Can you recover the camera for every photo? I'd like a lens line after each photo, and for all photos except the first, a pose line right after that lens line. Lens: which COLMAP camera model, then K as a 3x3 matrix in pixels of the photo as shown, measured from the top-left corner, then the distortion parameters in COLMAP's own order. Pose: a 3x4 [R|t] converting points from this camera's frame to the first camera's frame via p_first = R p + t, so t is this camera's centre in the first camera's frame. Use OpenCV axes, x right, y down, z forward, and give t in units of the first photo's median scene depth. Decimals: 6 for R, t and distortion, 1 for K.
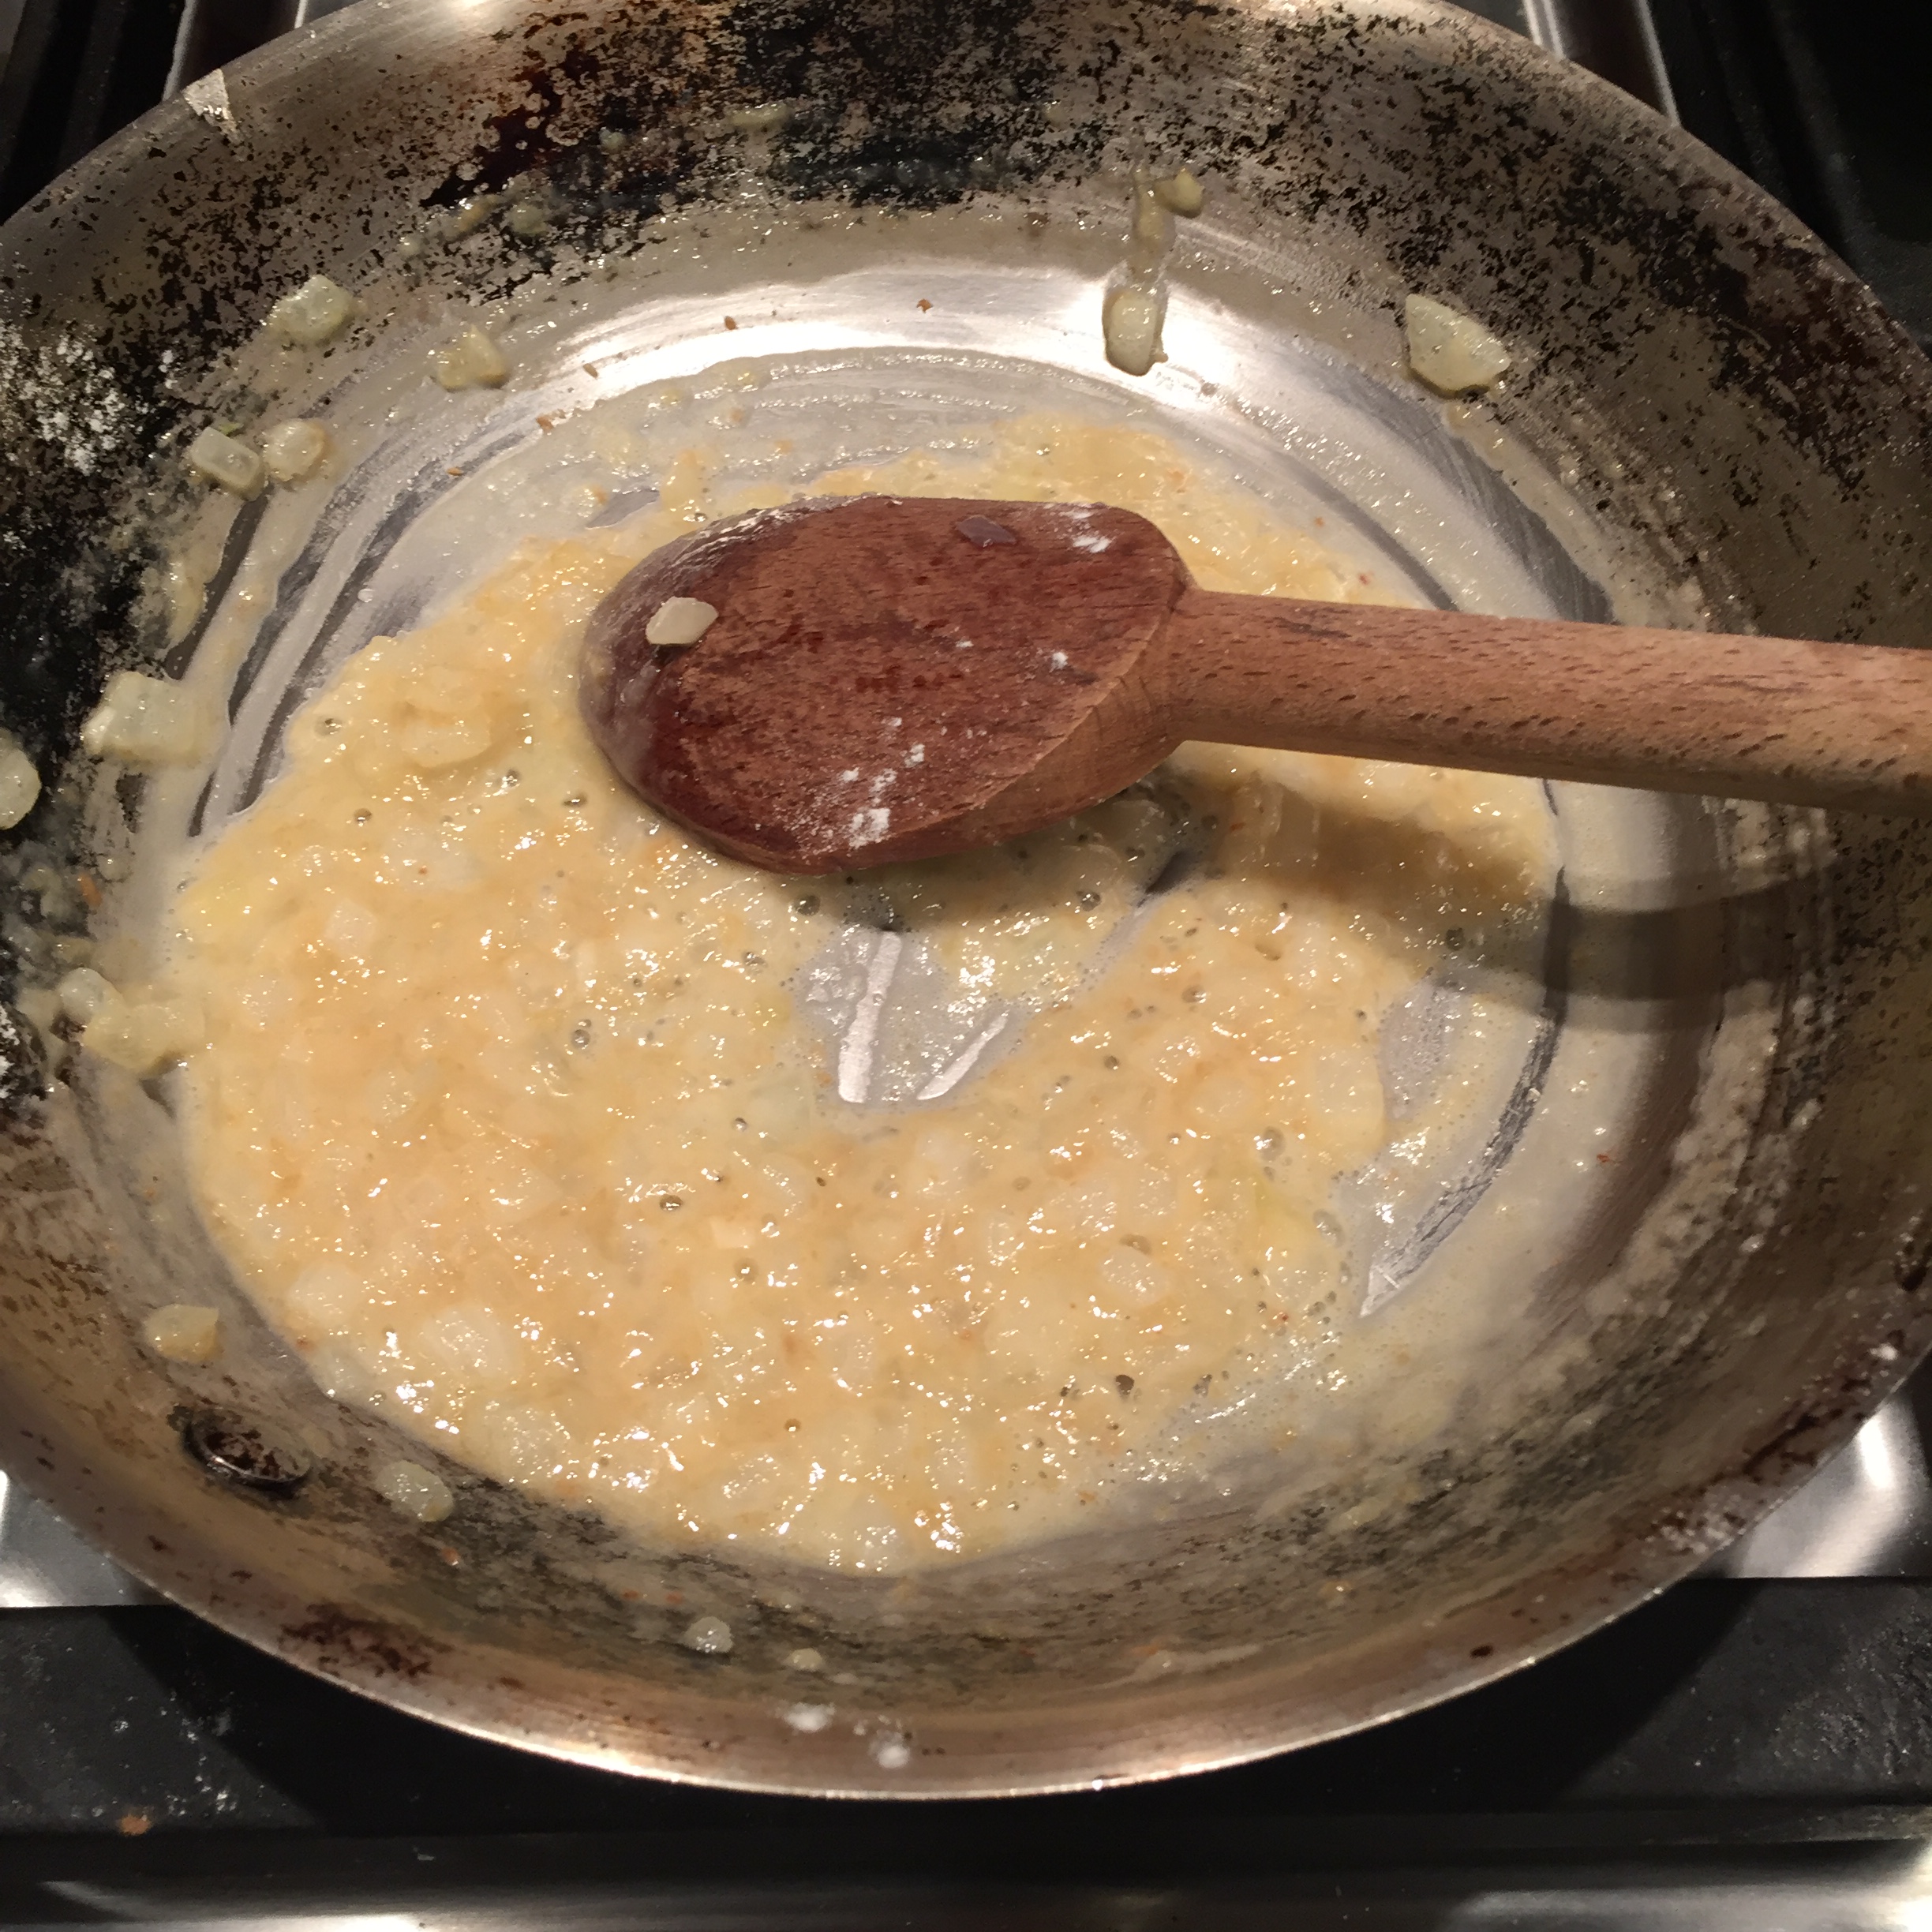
lens RADIAL K [[2316.3, 0, 966.0], [0, 2316.3, 966.0], [0, 0, 1]] dist [0.105642, -0.102646]
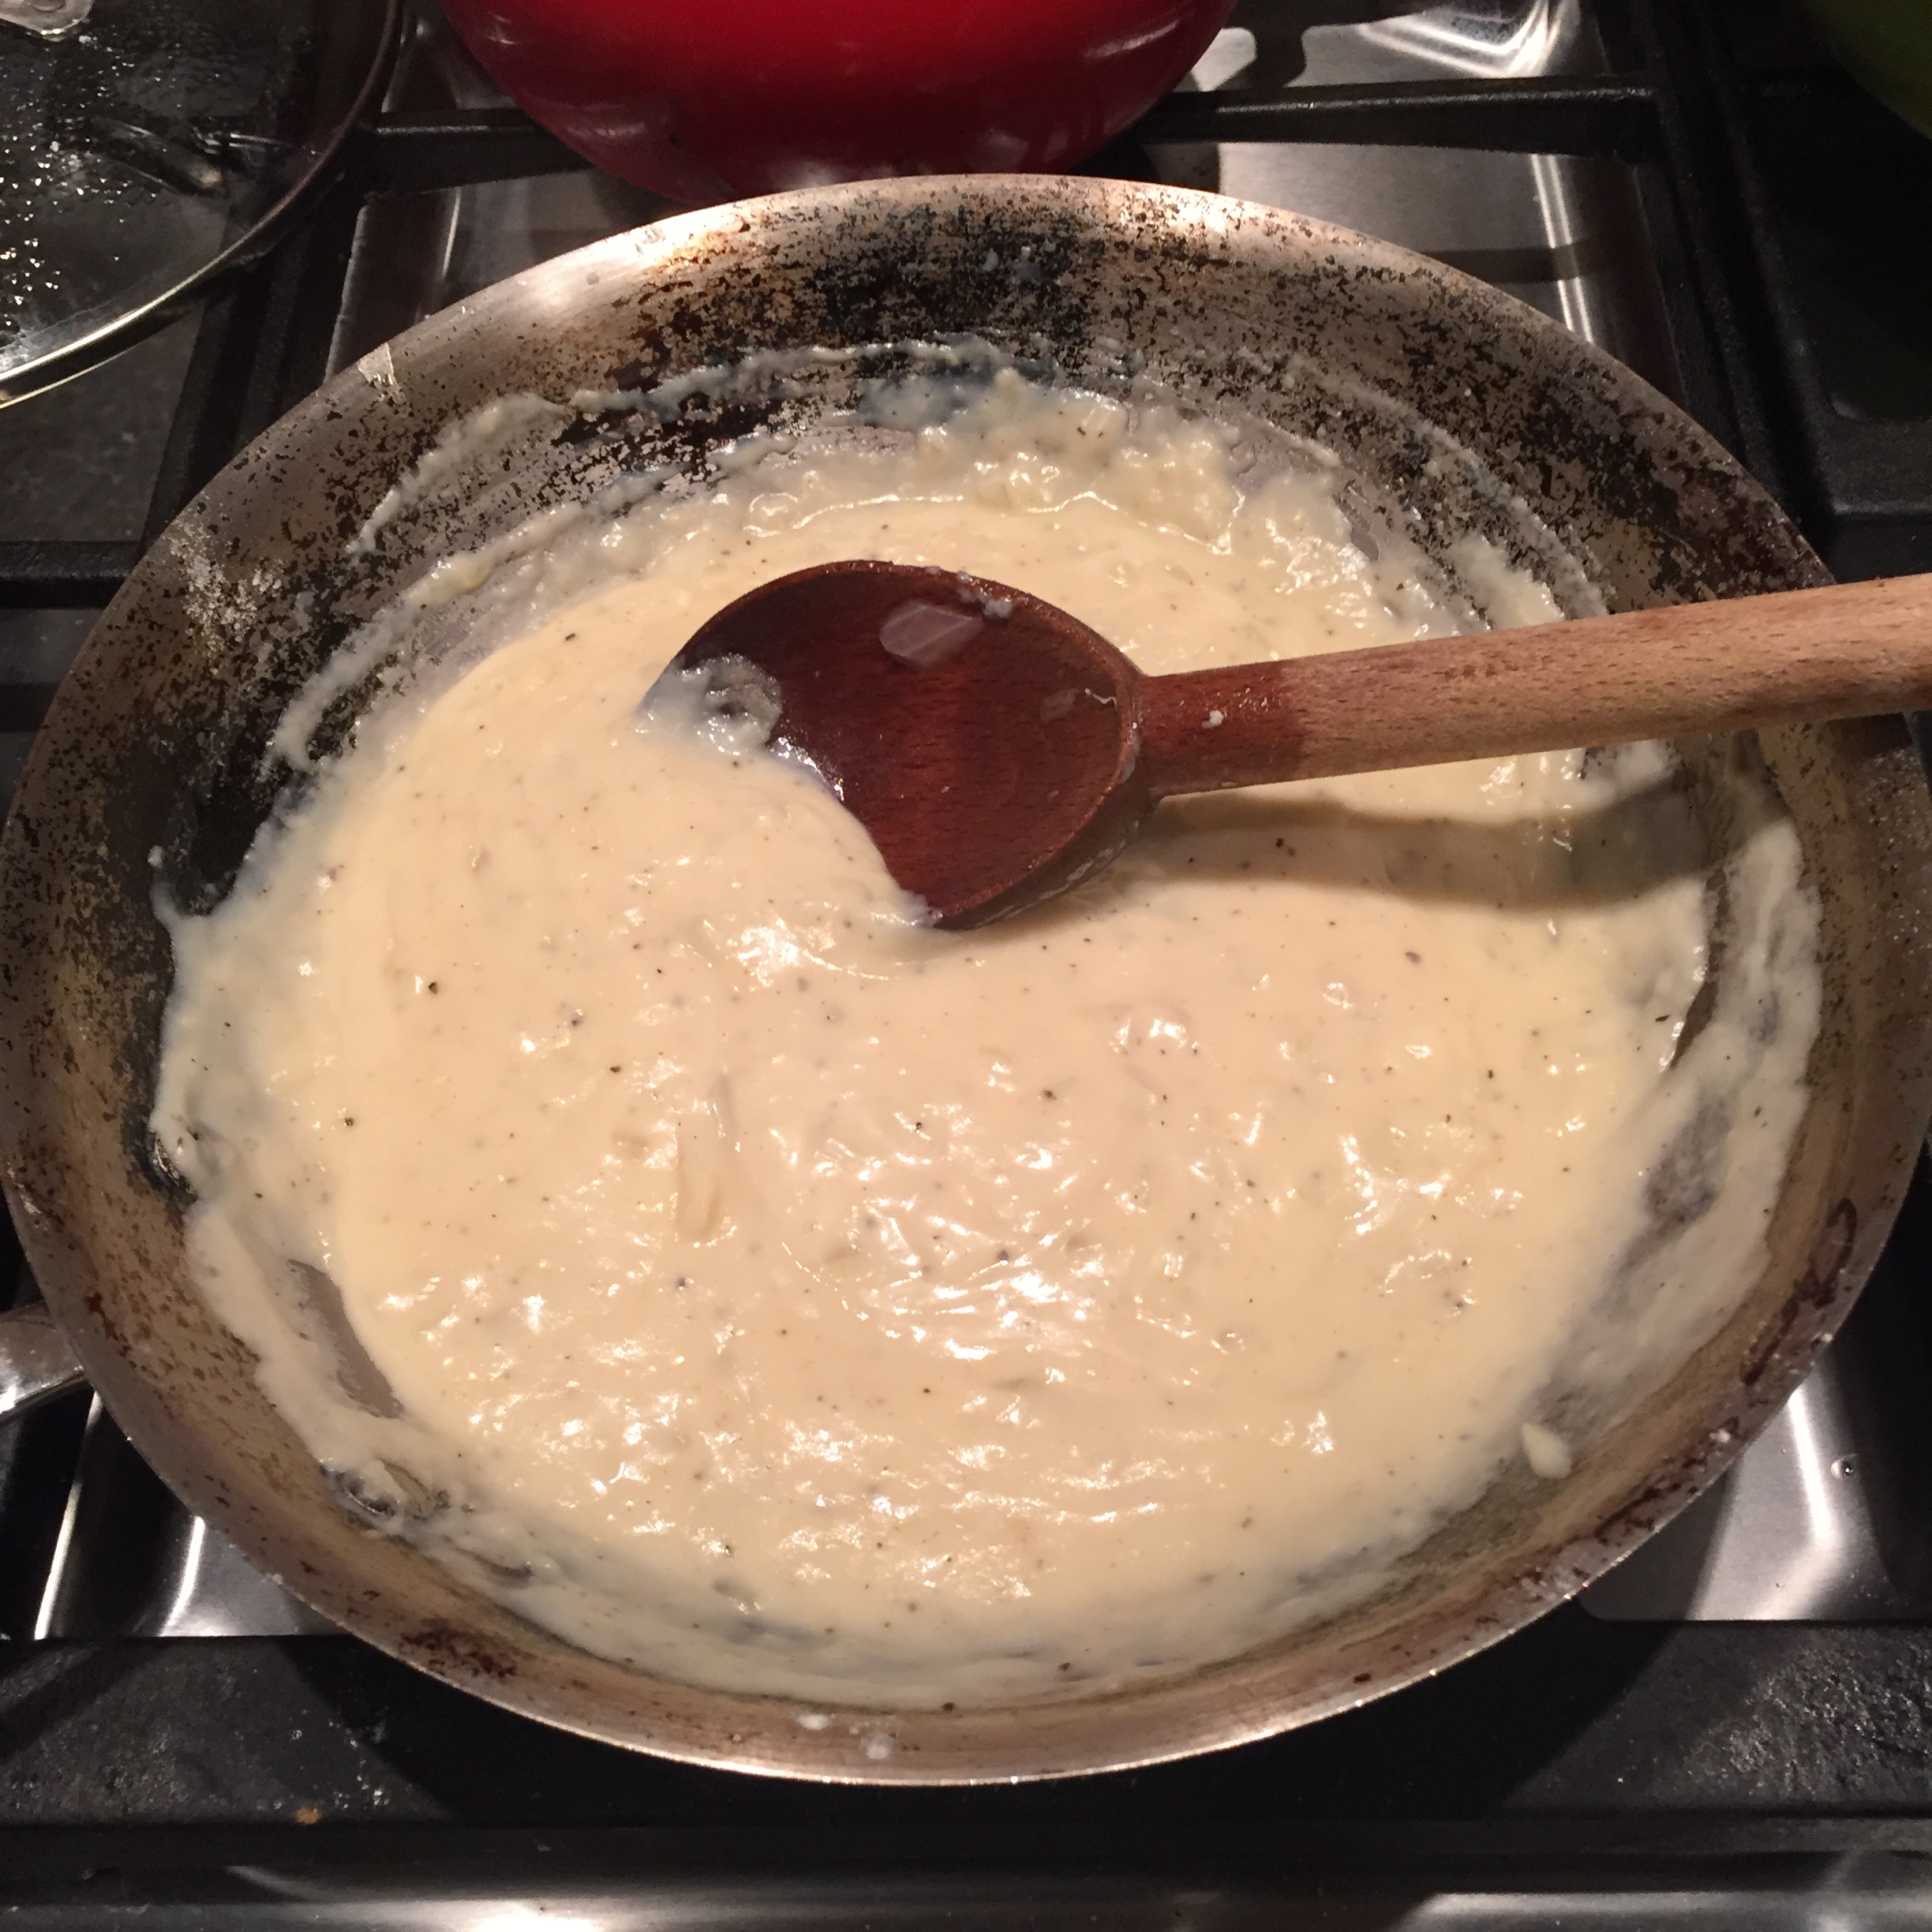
lens RADIAL K [[2316.3, 0, 966.0], [0, 2316.3, 966.0], [0, 0, 1]] dist [0.105642, -0.102646]
pose [[0.996676, -0.000664, -0.081462, 0.075031], [-0.001500, 0.999648, -0.026490, -0.029790], [0.081451, 0.026524, 0.996324, -0.158151]]
